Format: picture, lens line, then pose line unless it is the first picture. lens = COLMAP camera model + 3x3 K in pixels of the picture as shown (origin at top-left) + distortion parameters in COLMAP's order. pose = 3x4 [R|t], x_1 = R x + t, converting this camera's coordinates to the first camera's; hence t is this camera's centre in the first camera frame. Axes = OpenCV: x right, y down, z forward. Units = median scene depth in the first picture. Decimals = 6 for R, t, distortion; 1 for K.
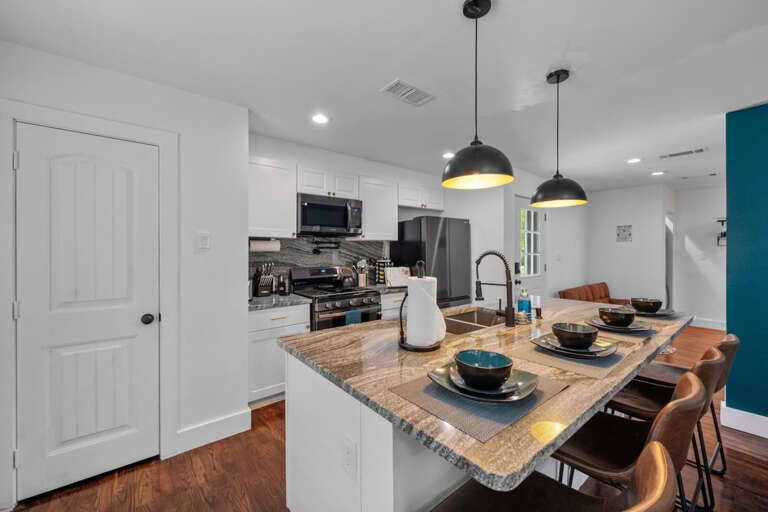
lens RADIAL K [[301.6, 0, 384.0], [0, 301.6, 256.0], [0, 0, 1]] dist [-0.001059, -0.000076]
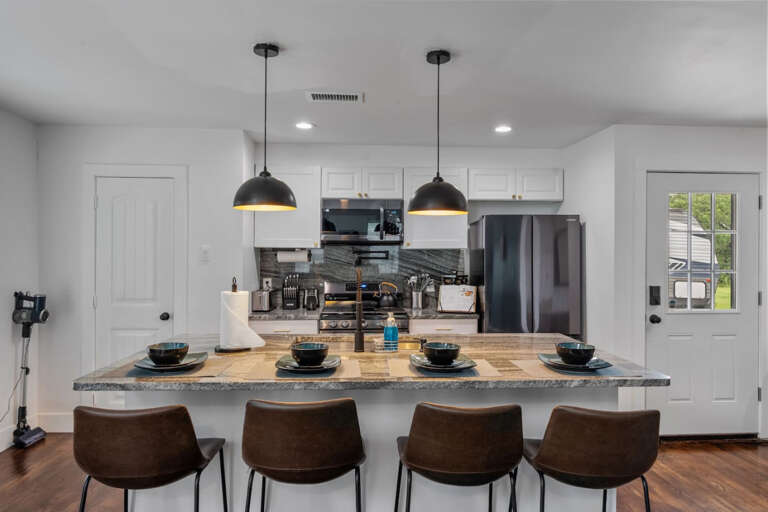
lens RADIAL K [[492.1, 0, 384.0], [0, 492.1, 256.0], [0, 0, 1]] dist [-0.000645, -0.000514]
pose [[0.828224, 0.005863, -0.560367, 0.655235], [-0.015049, 0.999817, -0.011780, -0.019552], [0.560195, 0.018189, 0.828161, -0.112884]]
